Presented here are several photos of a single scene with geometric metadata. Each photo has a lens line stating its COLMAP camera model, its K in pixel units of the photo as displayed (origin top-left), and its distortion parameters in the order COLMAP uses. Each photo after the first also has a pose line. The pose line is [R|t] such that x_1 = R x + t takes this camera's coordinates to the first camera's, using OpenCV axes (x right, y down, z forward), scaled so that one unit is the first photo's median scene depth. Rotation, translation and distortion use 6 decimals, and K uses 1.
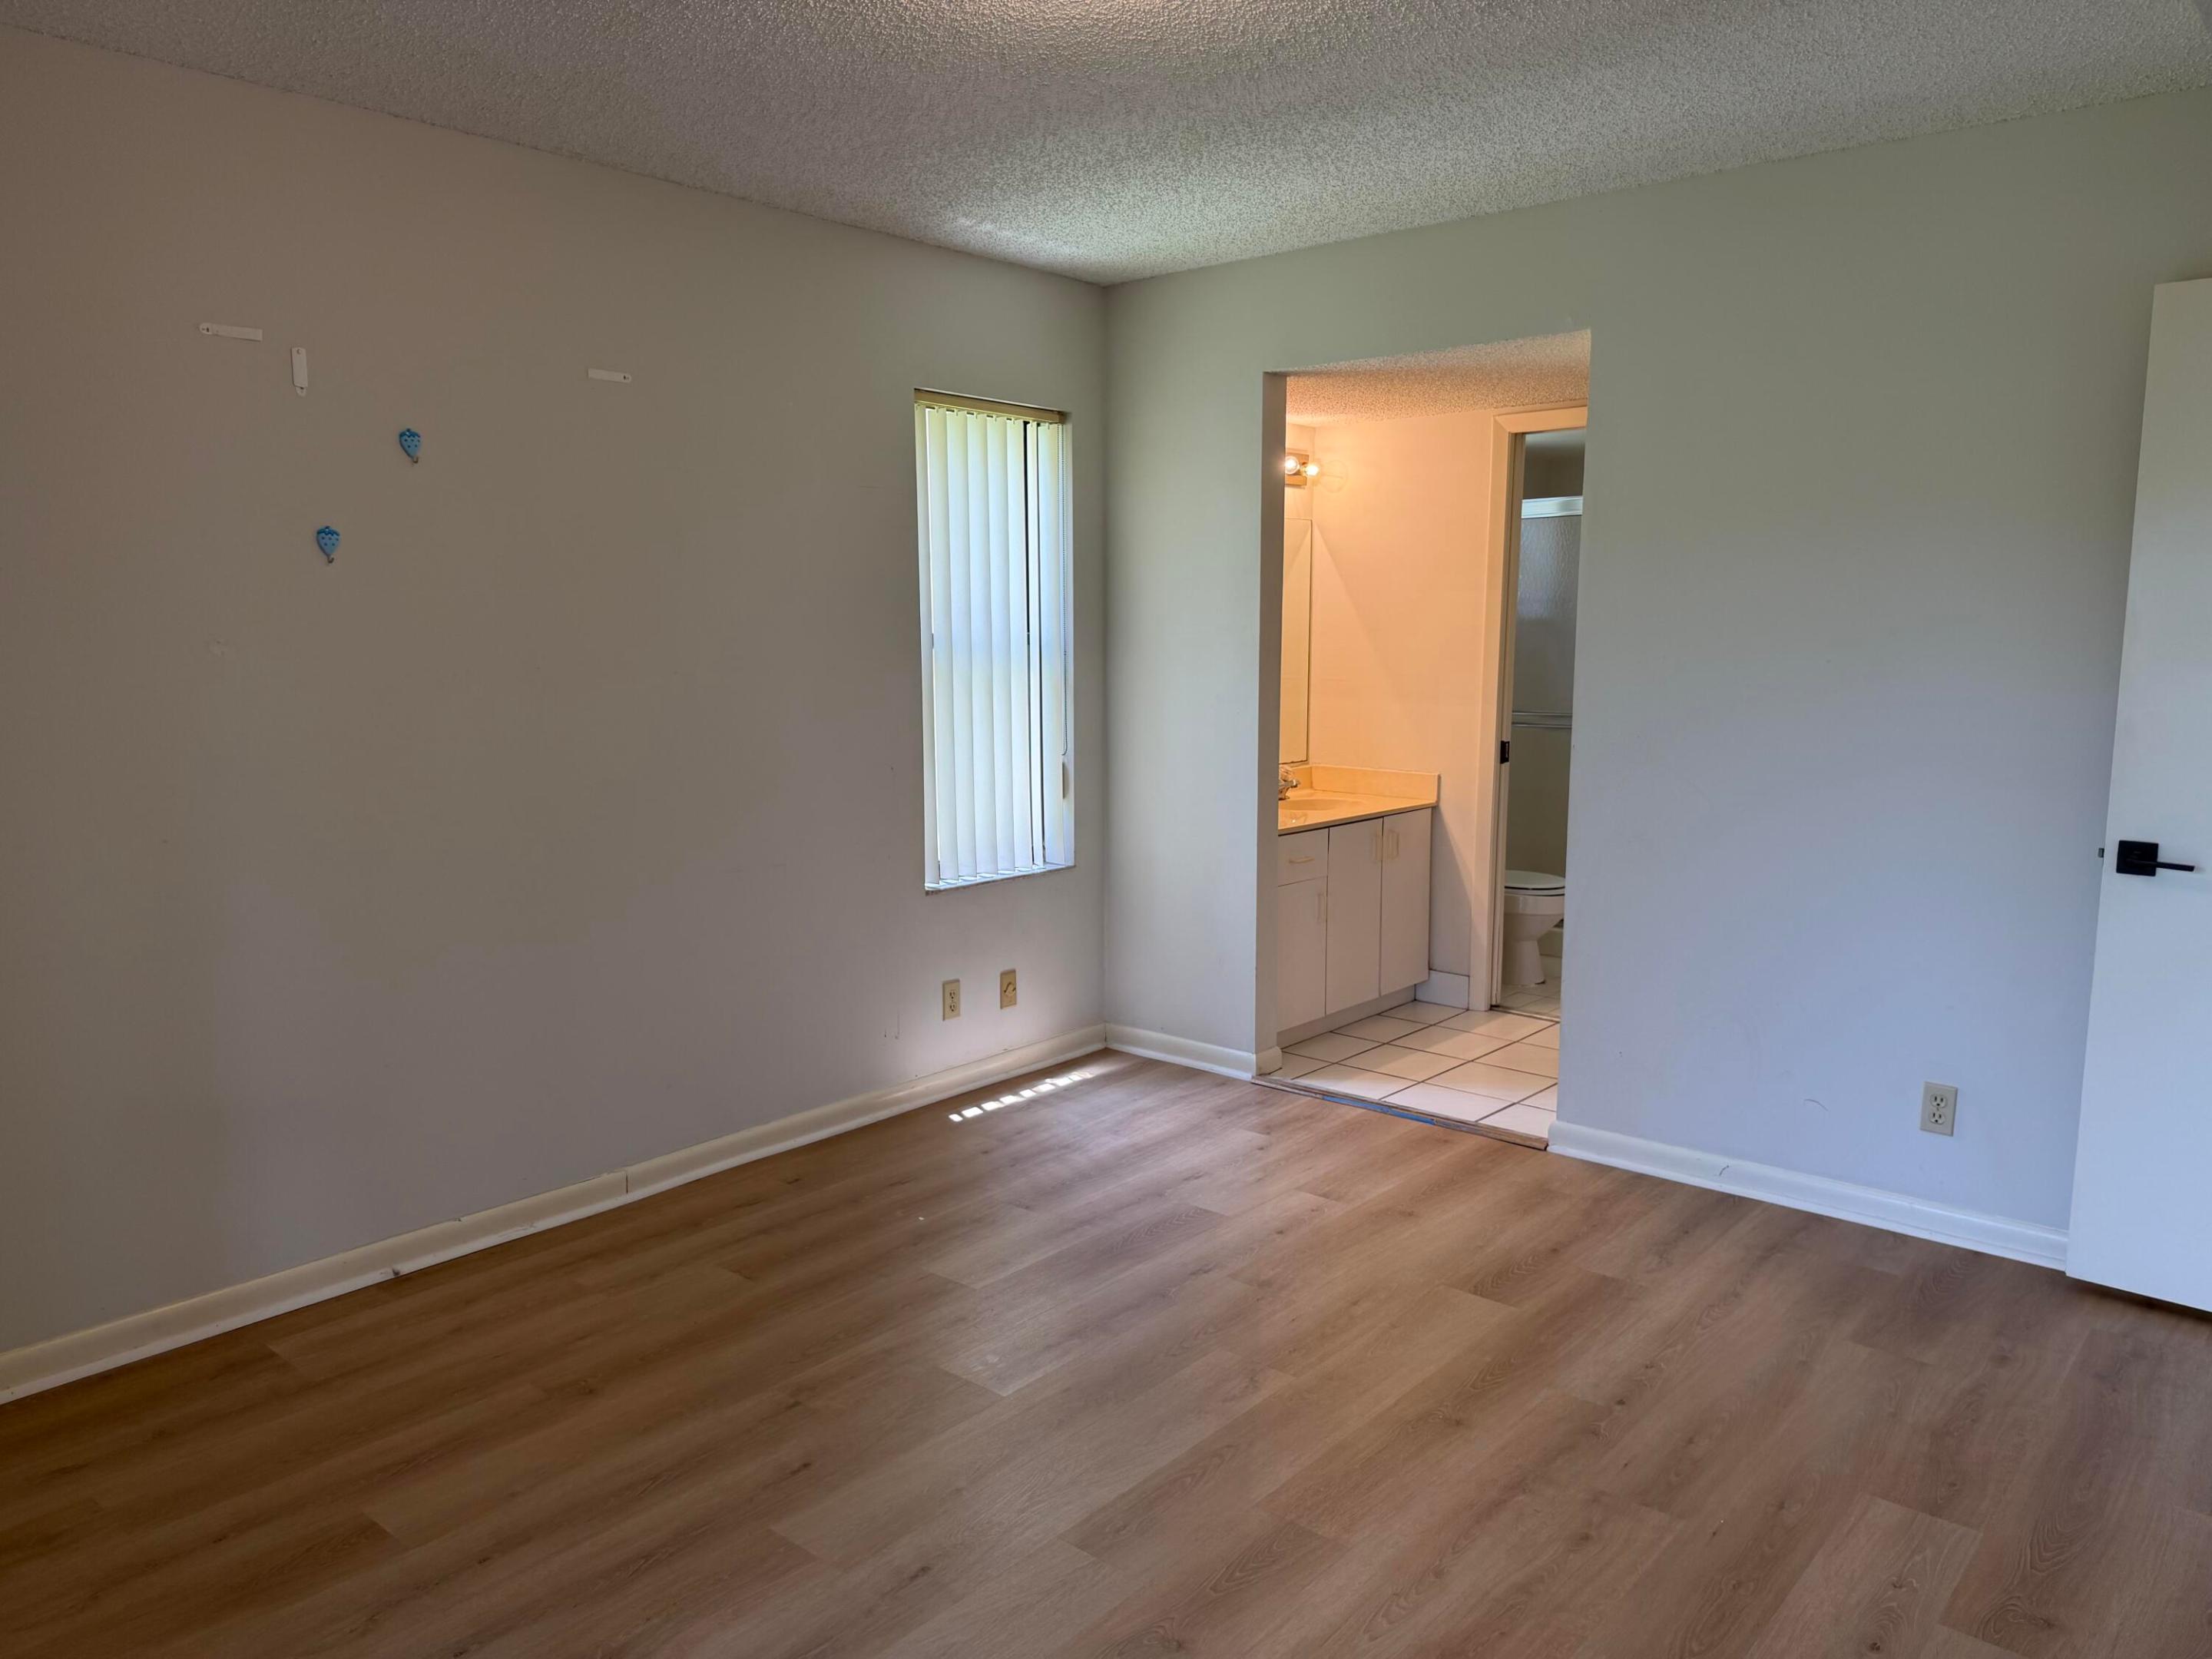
lens RADIAL K [[1560.0, 0, 1103.2], [0, 1560.0, 831.2], [0, 0, 1]] dist [0.040539, -0.042959]
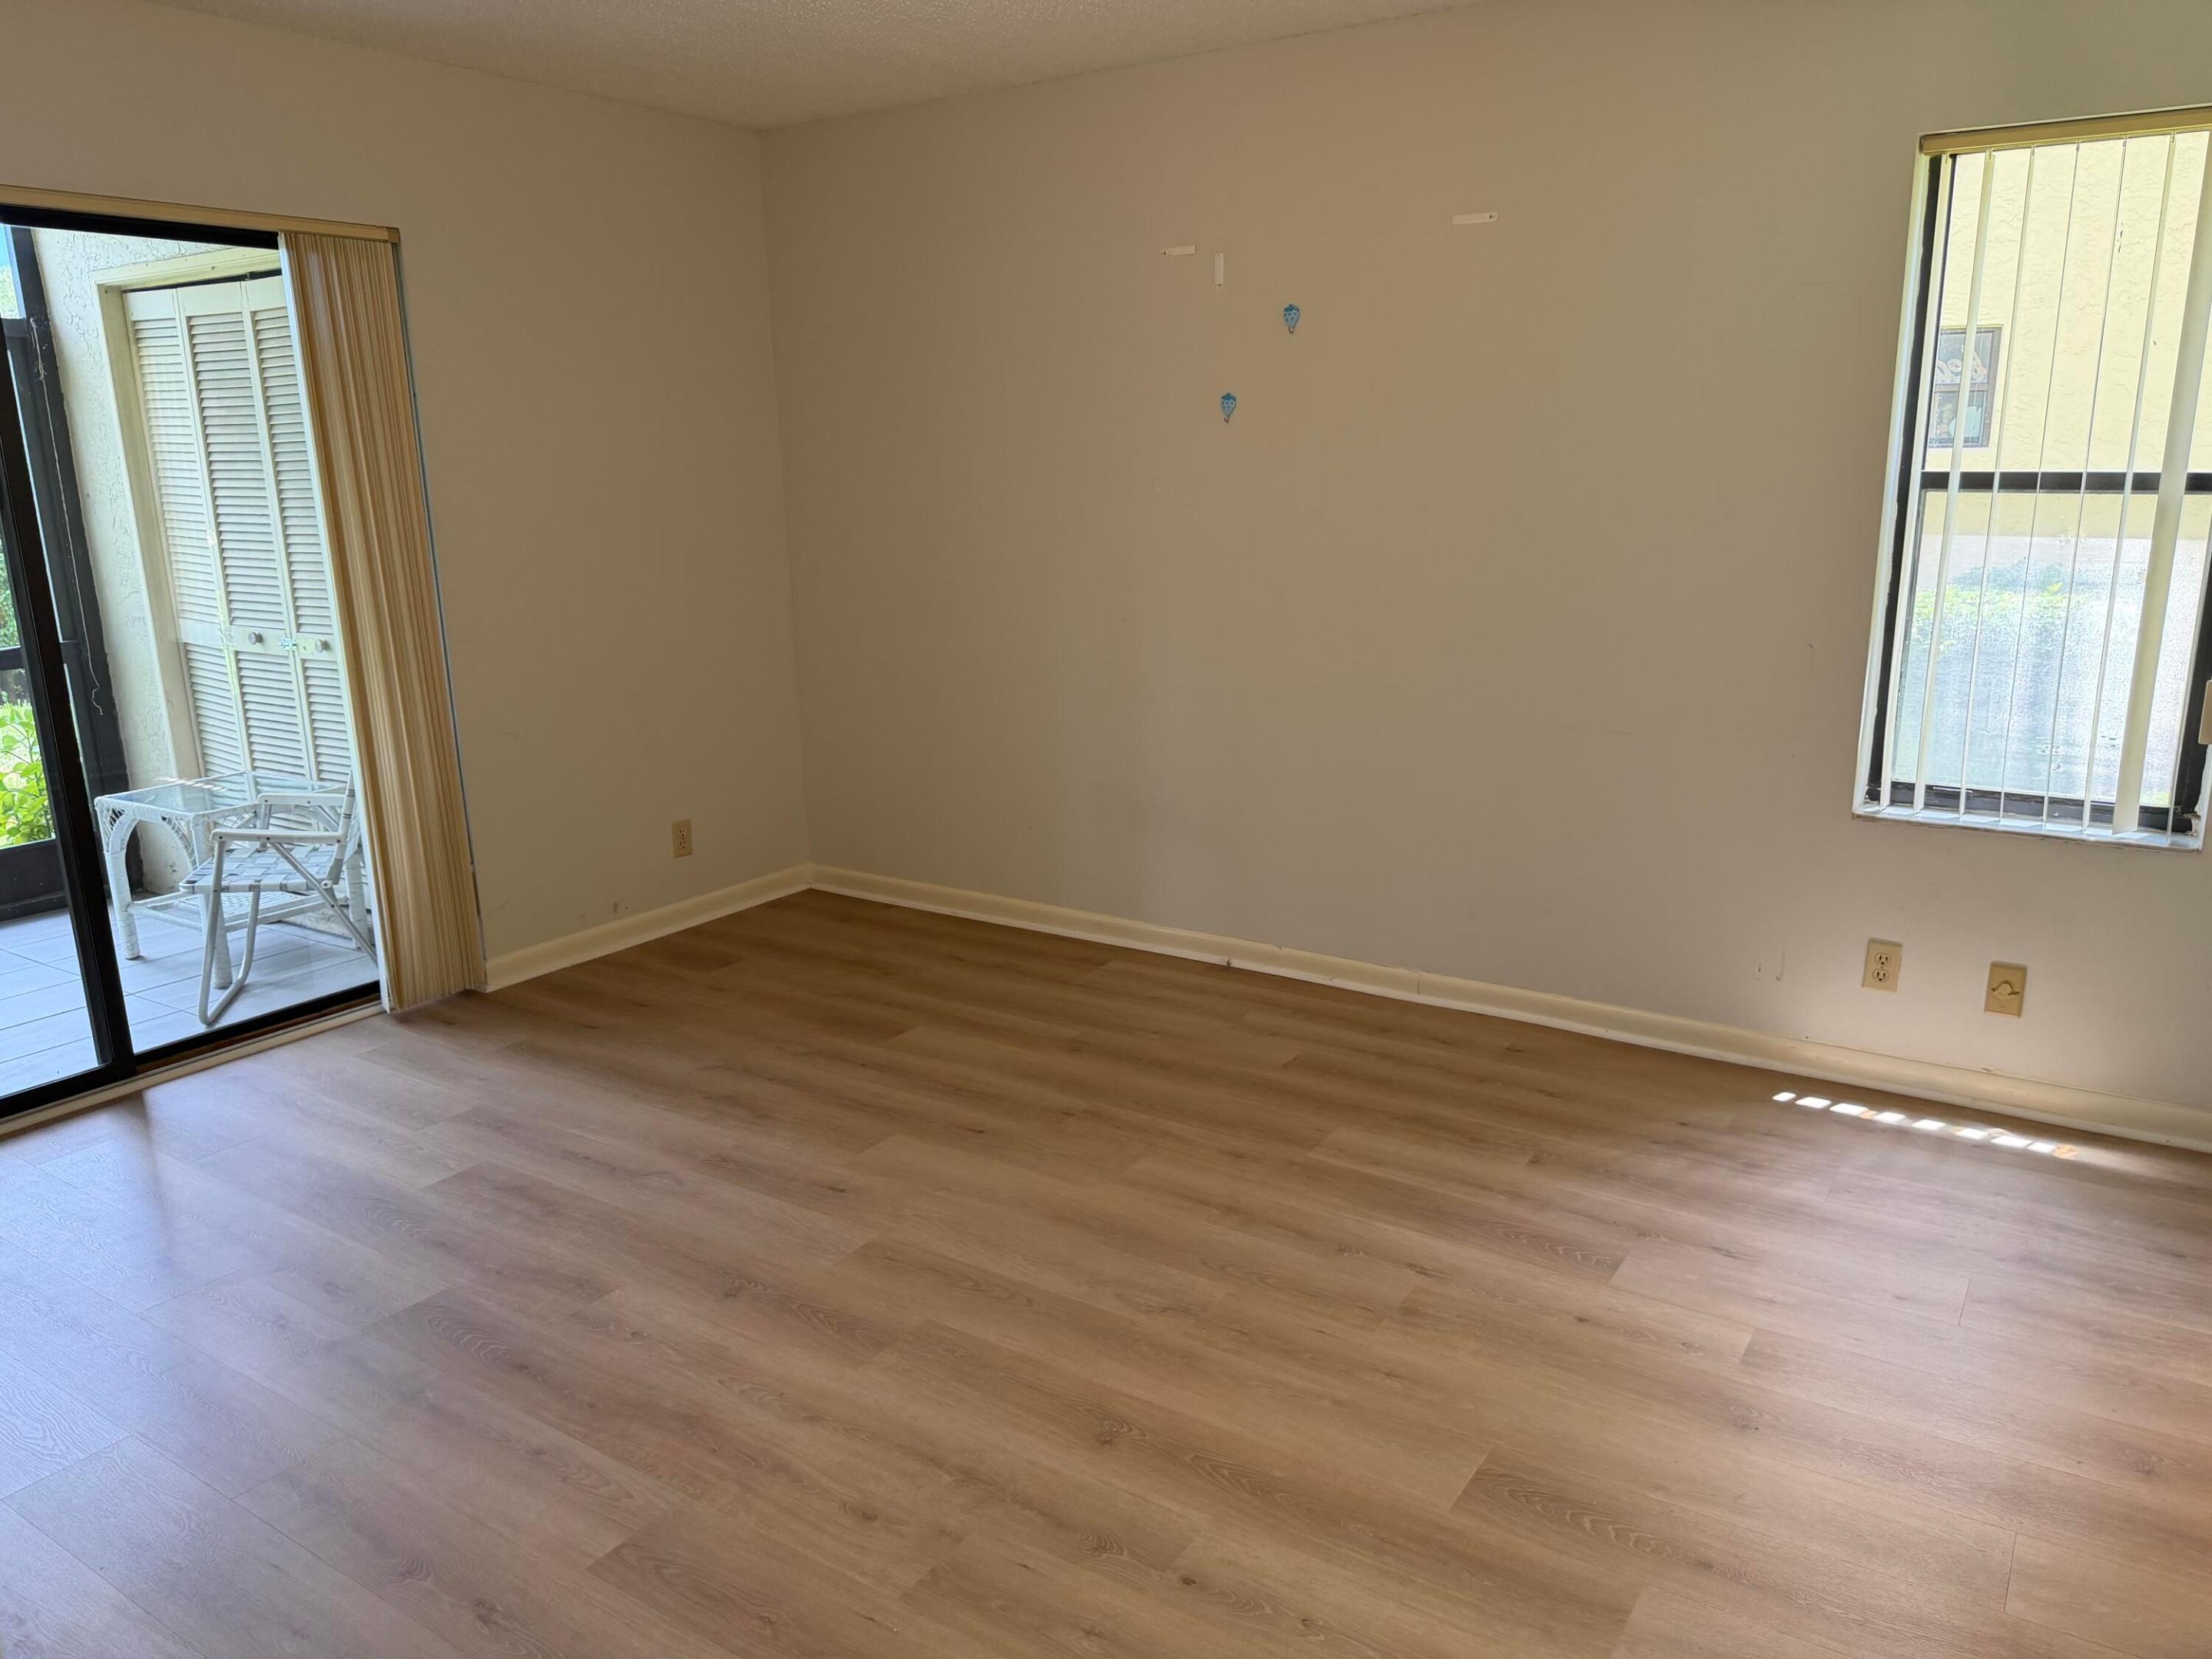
lens RADIAL K [[1560.0, 0, 1099.1], [0, 1560.0, 829.6], [0, 0, 1]] dist [0.040539, -0.042959]
pose [[0.119271, 0.231508, -0.965494, 0.759444], [-0.122385, 0.968447, 0.217098, -0.098657], [0.985290, 0.092269, 0.143841, 0.666273]]
